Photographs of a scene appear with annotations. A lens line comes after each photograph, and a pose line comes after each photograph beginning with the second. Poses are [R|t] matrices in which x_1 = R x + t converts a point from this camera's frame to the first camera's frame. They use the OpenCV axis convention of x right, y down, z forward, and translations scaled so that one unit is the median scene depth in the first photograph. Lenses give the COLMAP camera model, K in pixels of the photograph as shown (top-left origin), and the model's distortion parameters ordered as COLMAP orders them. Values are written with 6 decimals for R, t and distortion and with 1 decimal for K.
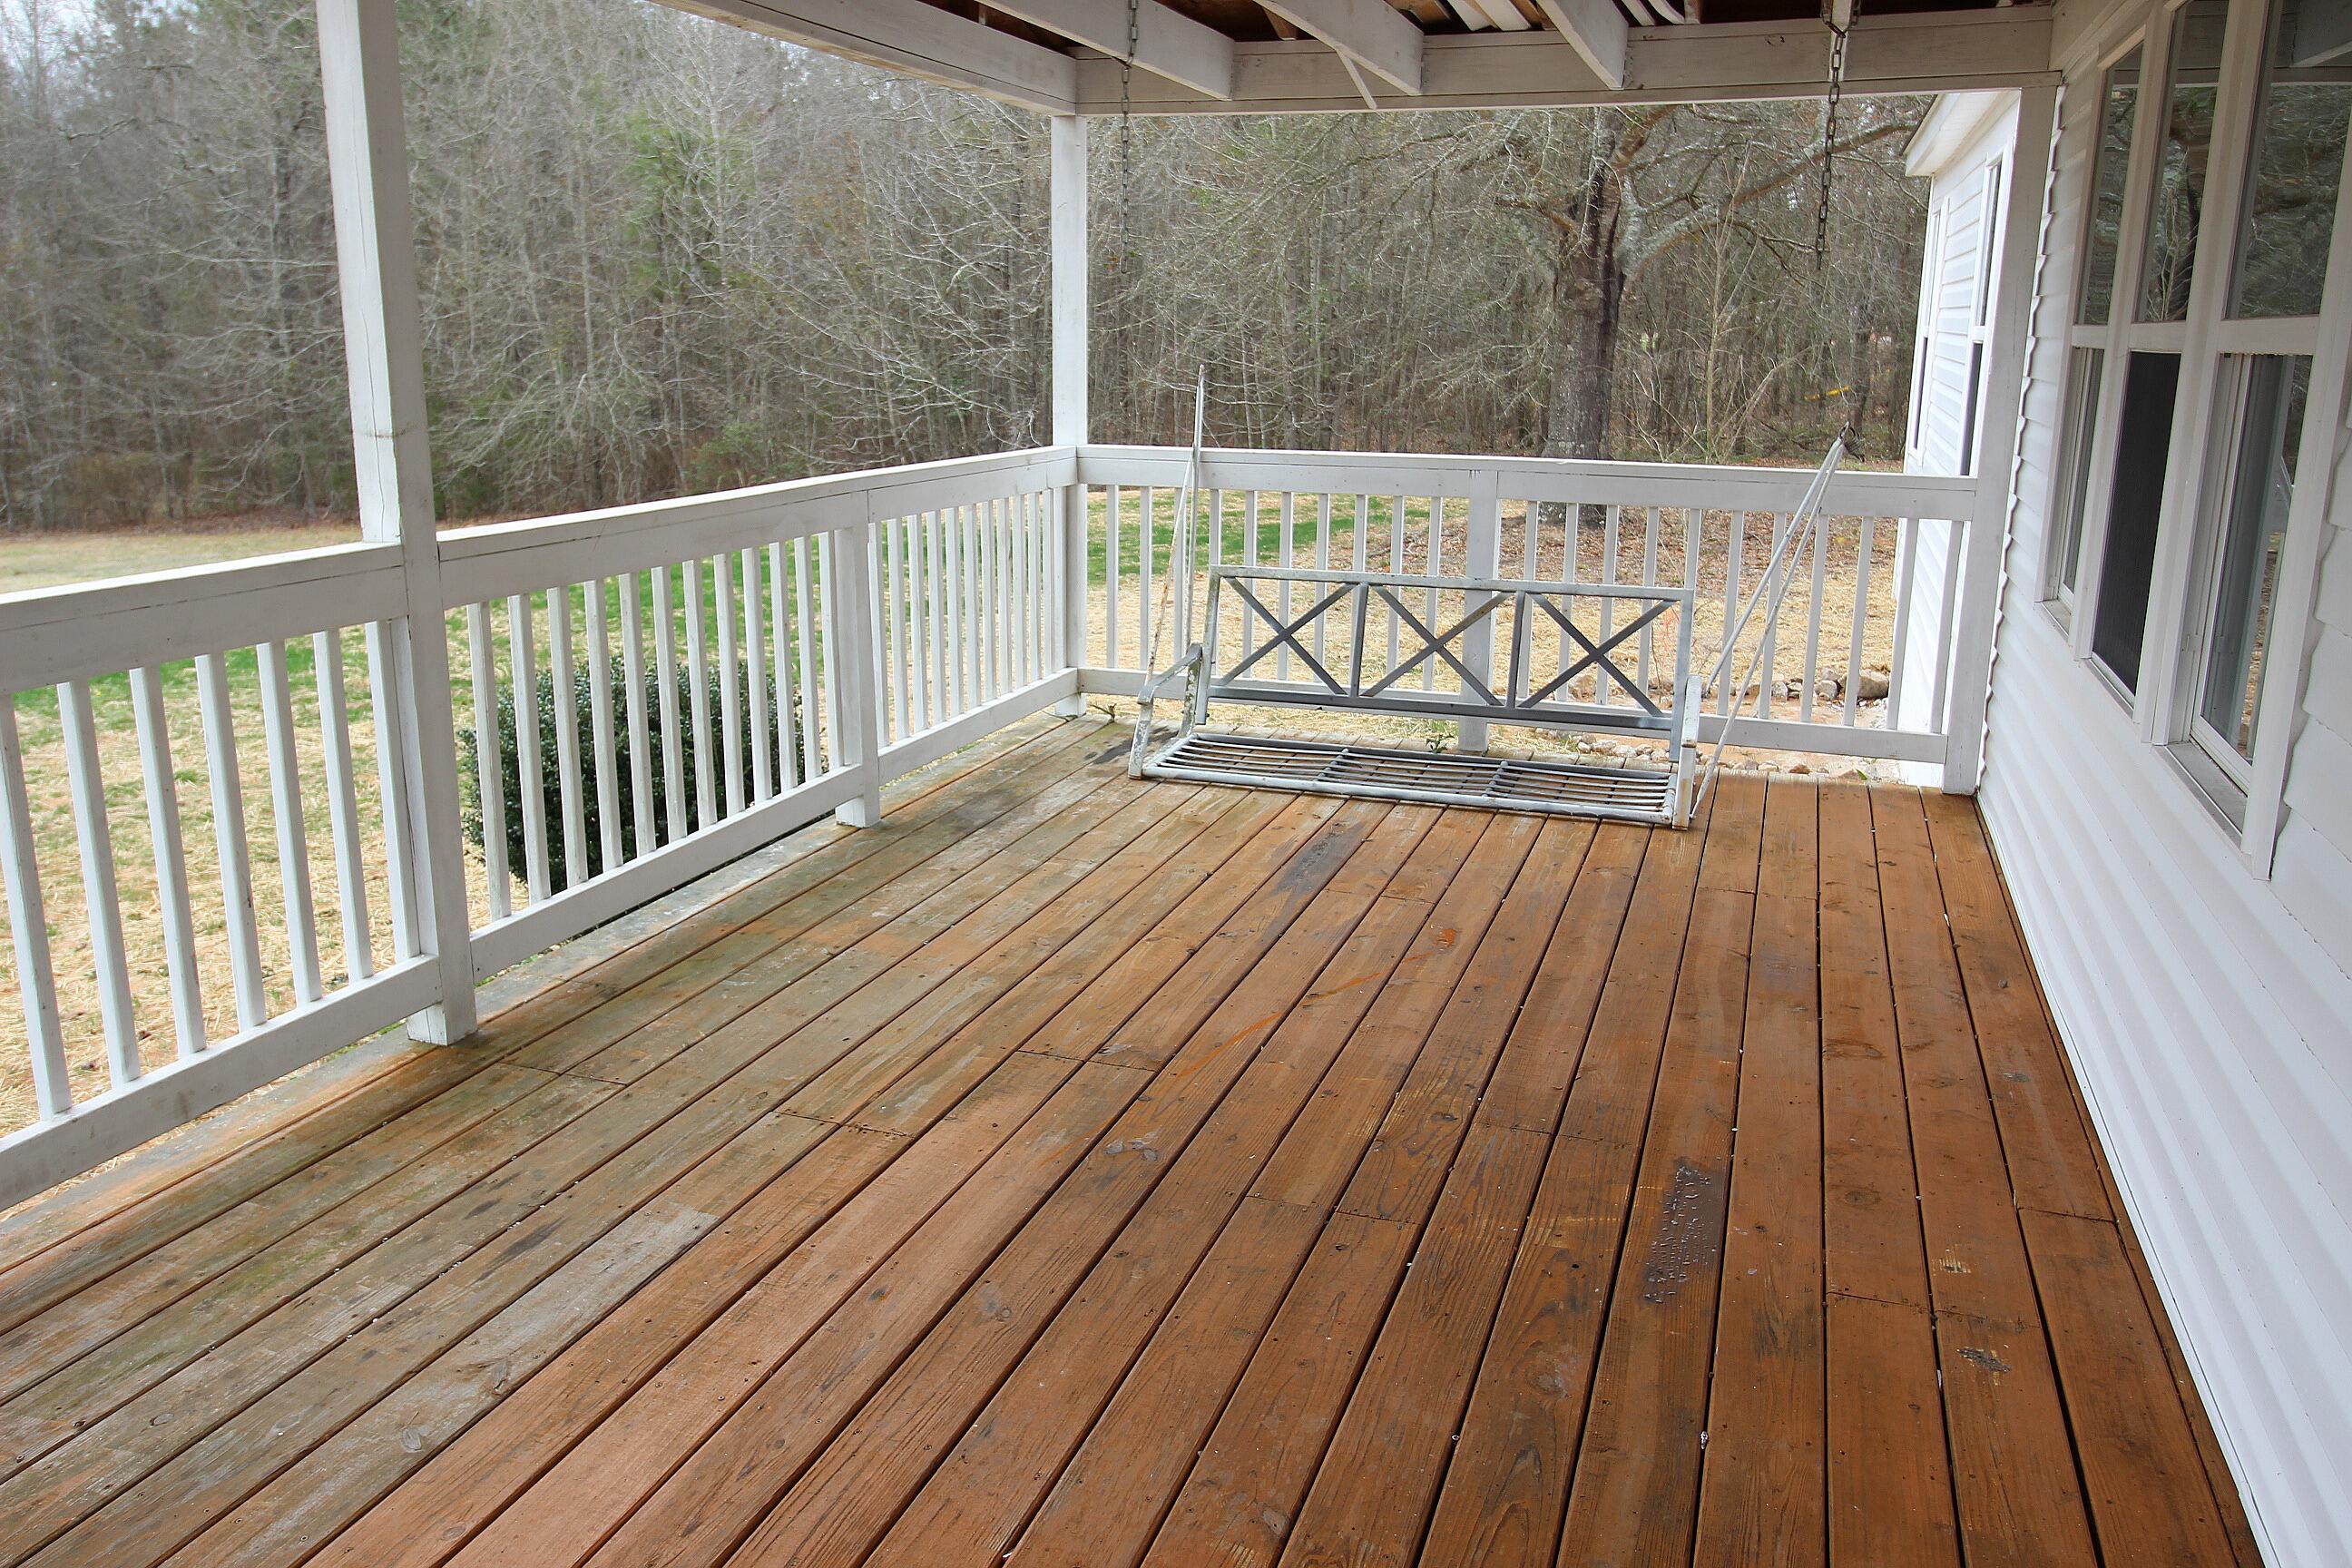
lens RADIAL K [[1842.2, 0, 1177.3], [0, 1842.2, 772.9], [0, 0, 1]] dist [0.045853, -0.005586]
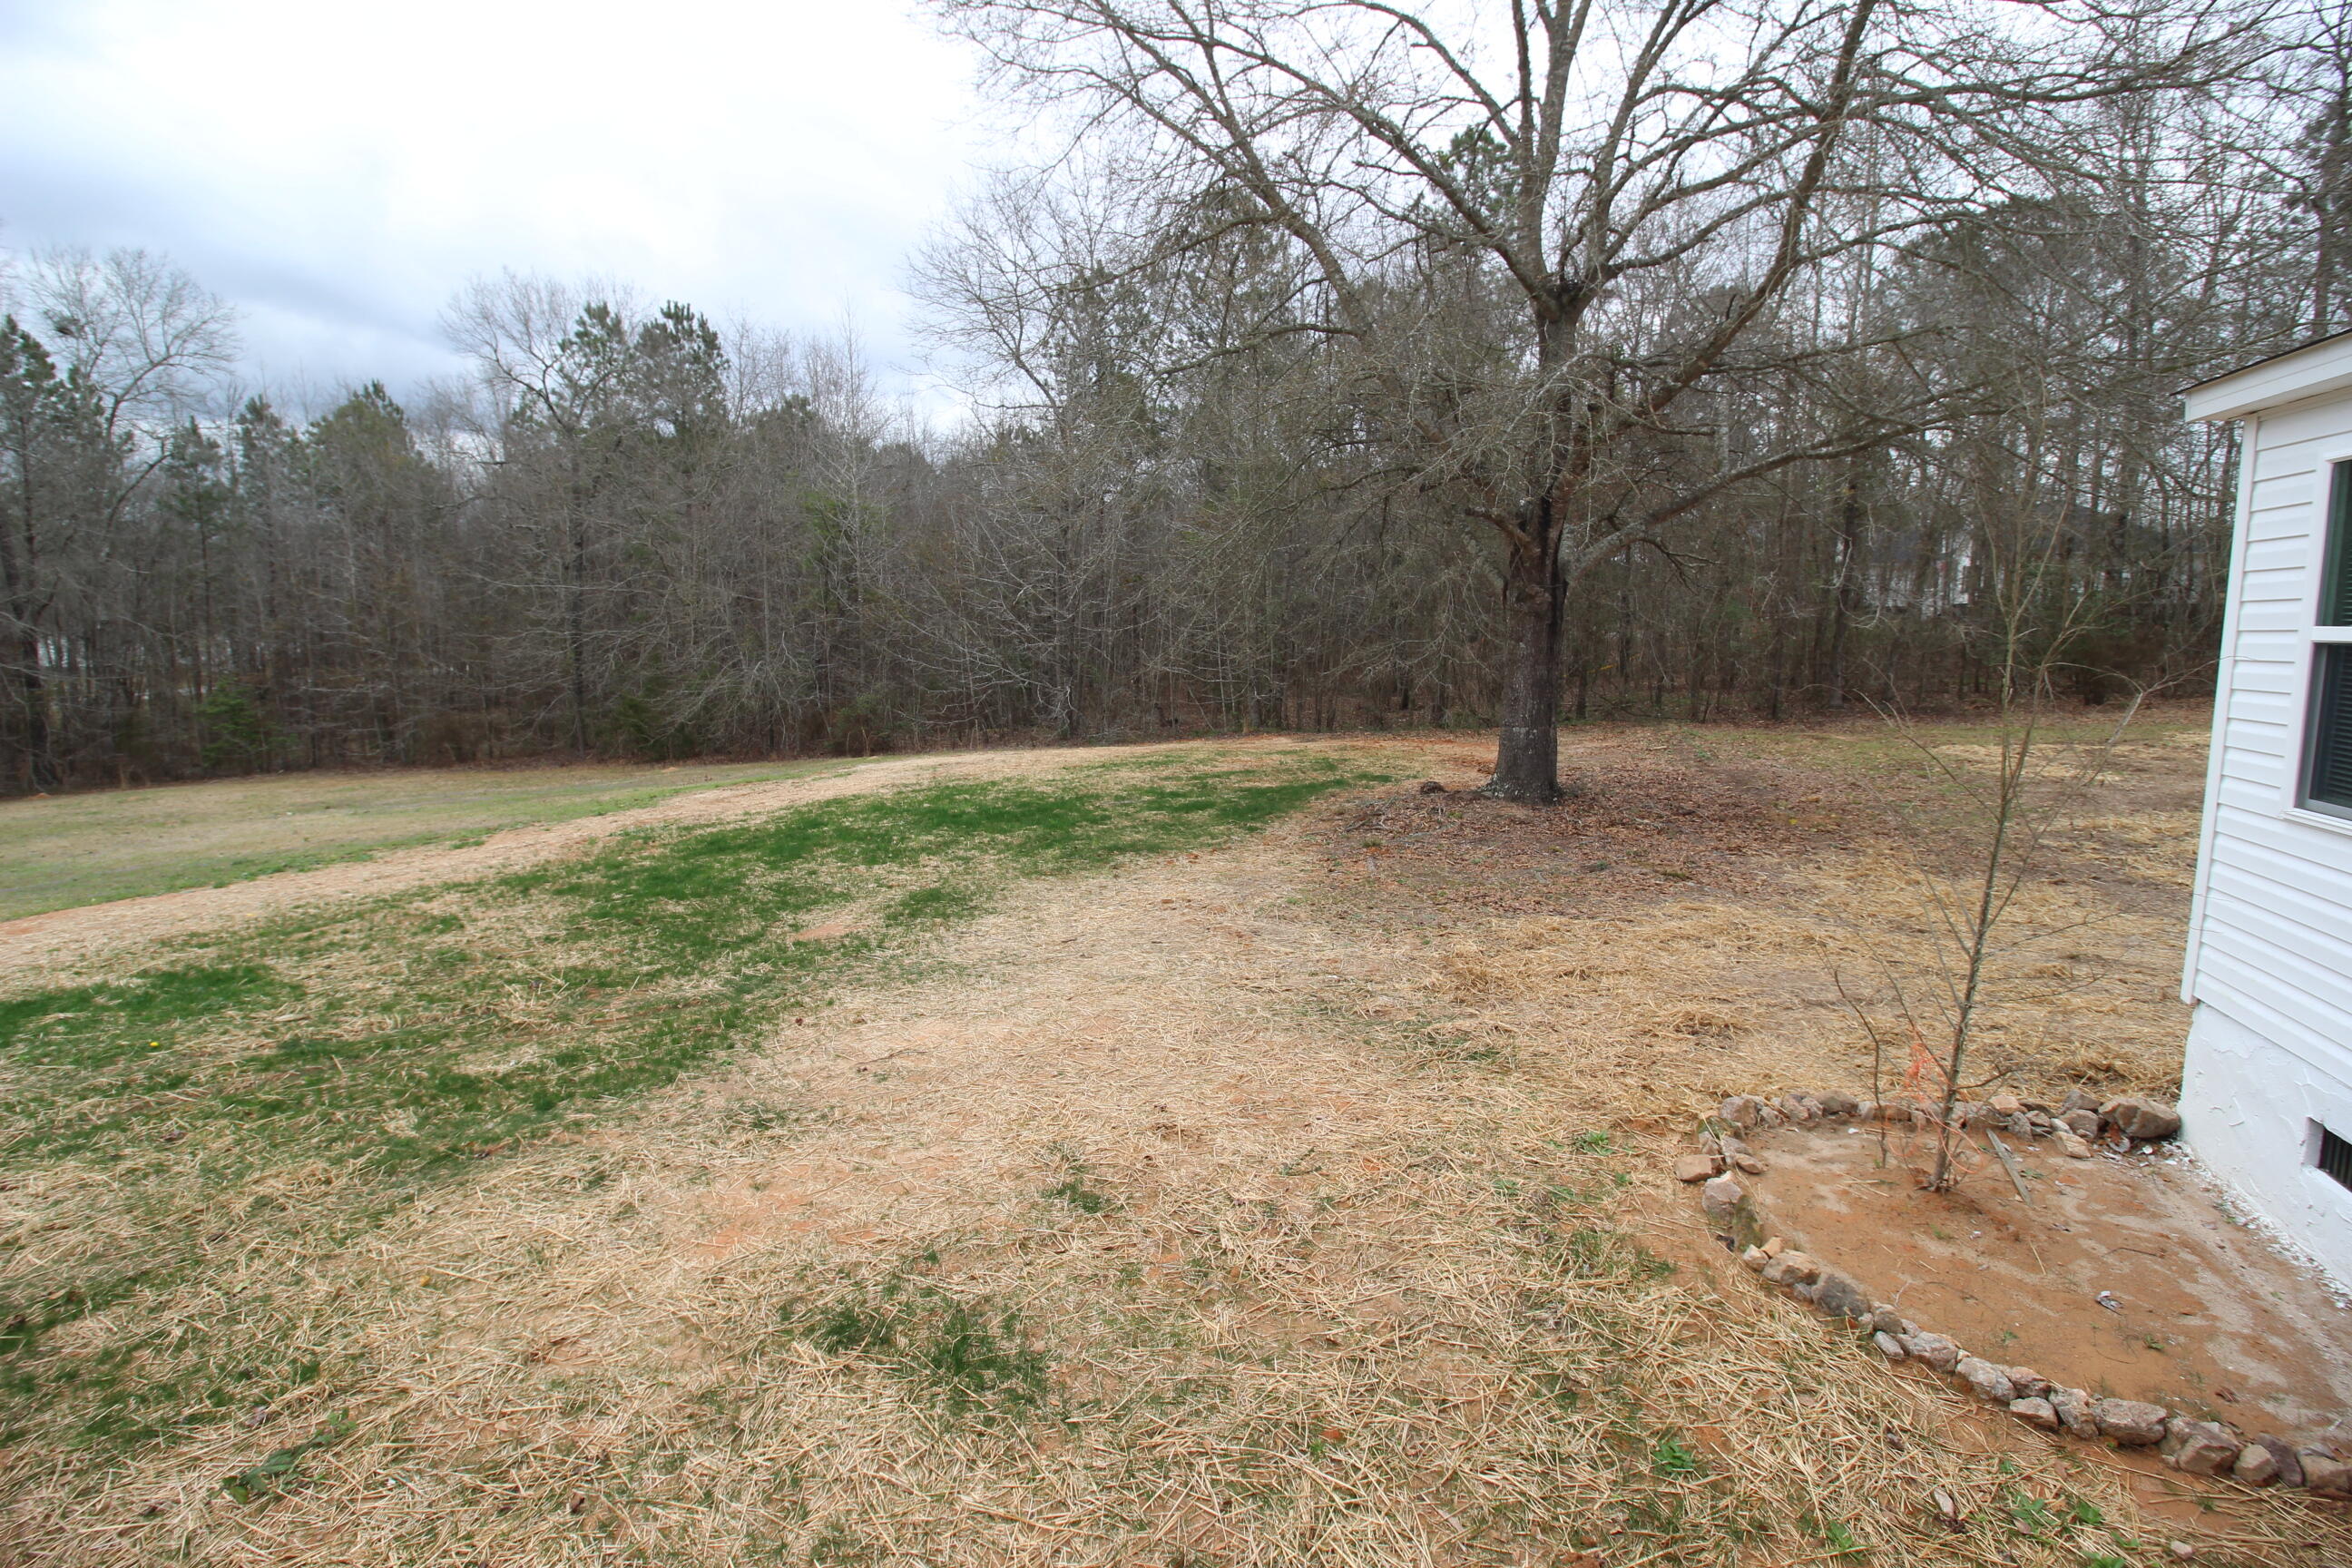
lens RADIAL K [[1085.9, 0, 1179.9], [0, 1085.9, 794.4], [0, 0, 1]] dist [-0.005158, -0.010441]
pose [[0.999967, 0.004611, 0.006759, 0.001151], [-0.003986, 0.995954, -0.089774, -0.037809], [-0.007146, 0.089744, 0.995939, 0.168561]]
